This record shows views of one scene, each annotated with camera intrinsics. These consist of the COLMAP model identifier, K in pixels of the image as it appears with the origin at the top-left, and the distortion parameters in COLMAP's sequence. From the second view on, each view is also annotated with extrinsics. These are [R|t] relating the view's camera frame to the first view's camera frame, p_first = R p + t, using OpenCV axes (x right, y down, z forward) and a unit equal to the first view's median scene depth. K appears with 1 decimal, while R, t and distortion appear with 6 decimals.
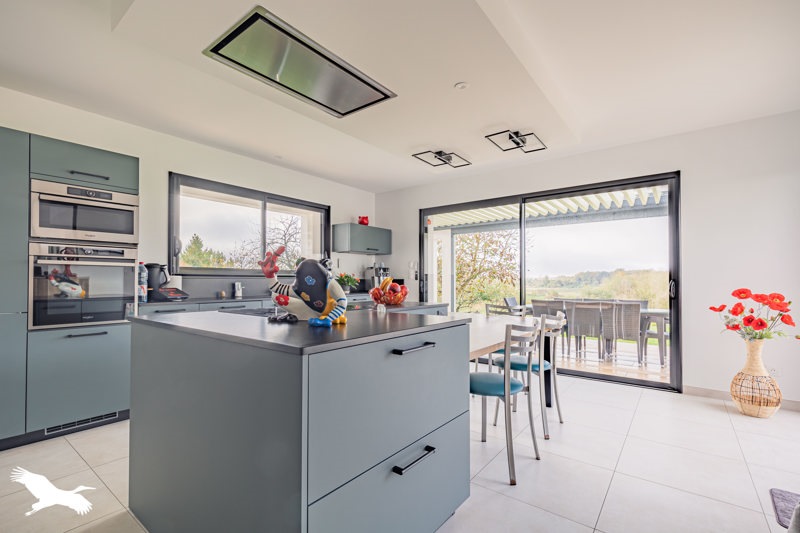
lens RADIAL K [[363.3, 0, 400.2], [0, 363.3, 271.9], [0, 0, 1]] dist [0.001640, 0.000062]
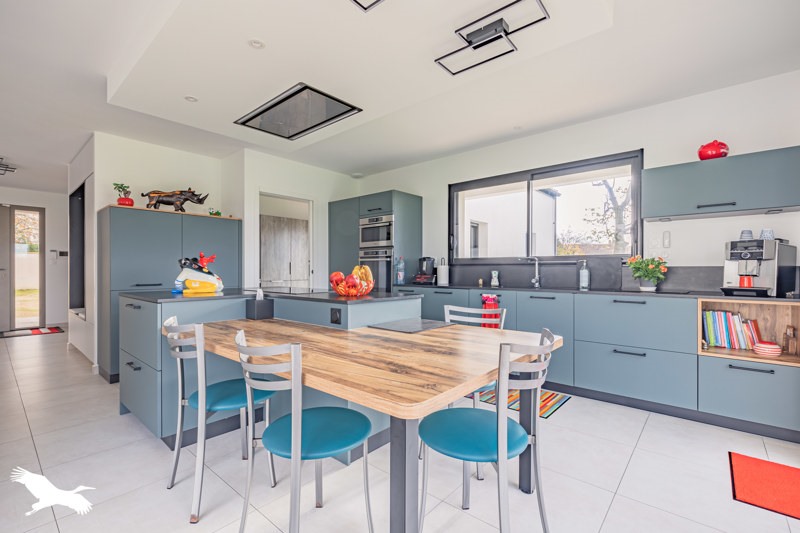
lens RADIAL K [[363.3, 0, 400.3], [0, 363.3, 269.6], [0, 0, 1]] dist [0.001640, 0.000062]
pose [[-0.064155, 0.000459, -0.997940, 0.821674], [0.025117, 0.999684, -0.001155, 0.027148], [0.997624, -0.025139, -0.064146, 1.131162]]
